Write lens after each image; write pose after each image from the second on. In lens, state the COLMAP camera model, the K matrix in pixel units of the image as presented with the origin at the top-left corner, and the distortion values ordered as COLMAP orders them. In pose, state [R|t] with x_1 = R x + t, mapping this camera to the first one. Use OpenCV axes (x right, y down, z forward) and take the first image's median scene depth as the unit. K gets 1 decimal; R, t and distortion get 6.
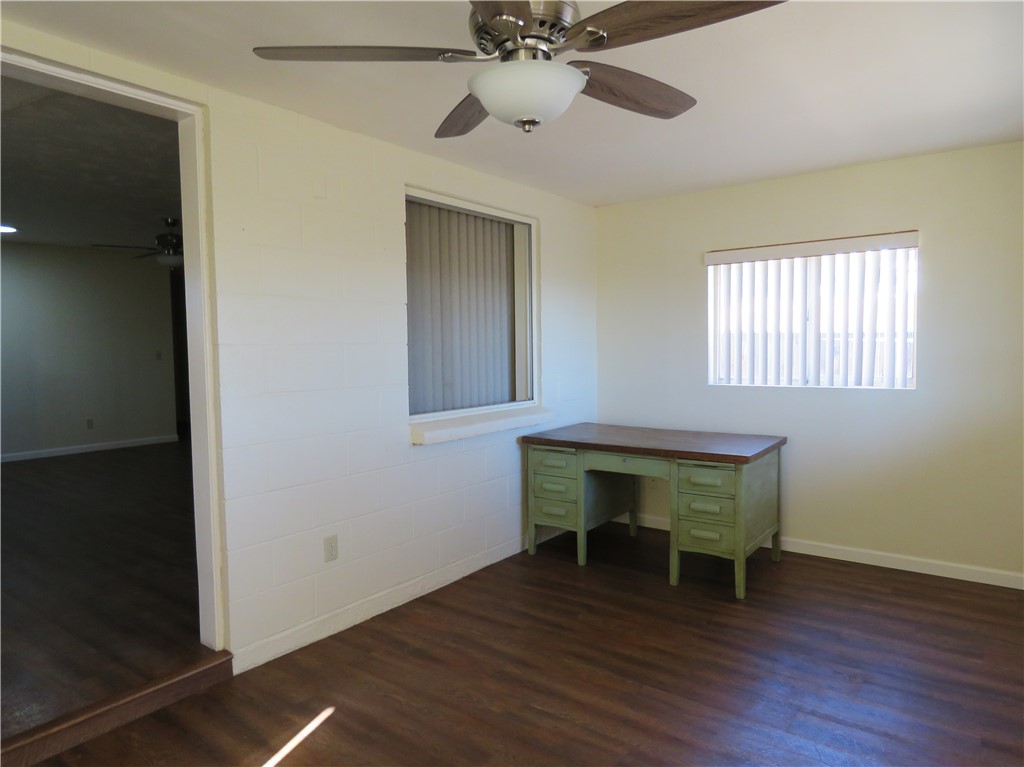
lens RADIAL K [[663.4, 0, 516.2], [0, 663.4, 384.6], [0, 0, 1]] dist [-0.008401, 0.003345]
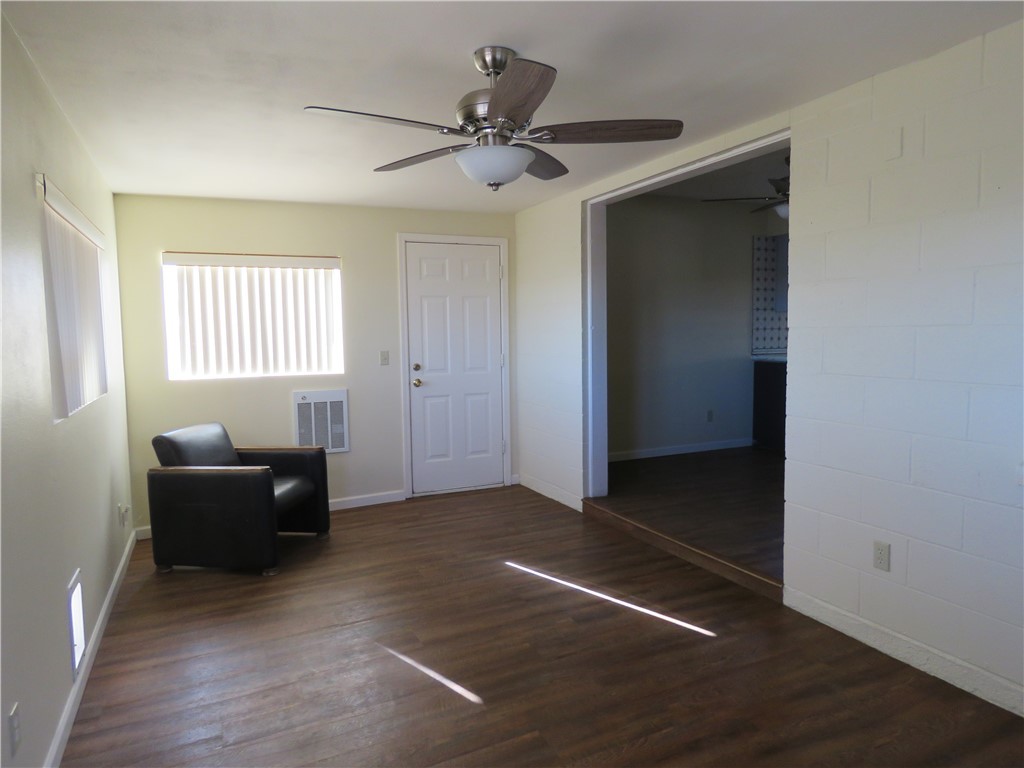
lens RADIAL K [[656.3, 0, 506.6], [0, 656.3, 387.0], [0, 0, 1]] dist [0.005478, -0.003887]
pose [[-0.498237, 0.095319, -0.861786, 0.590838], [-0.018141, 0.992575, 0.120274, -0.062350], [0.866851, 0.075559, -0.492808, 0.813970]]
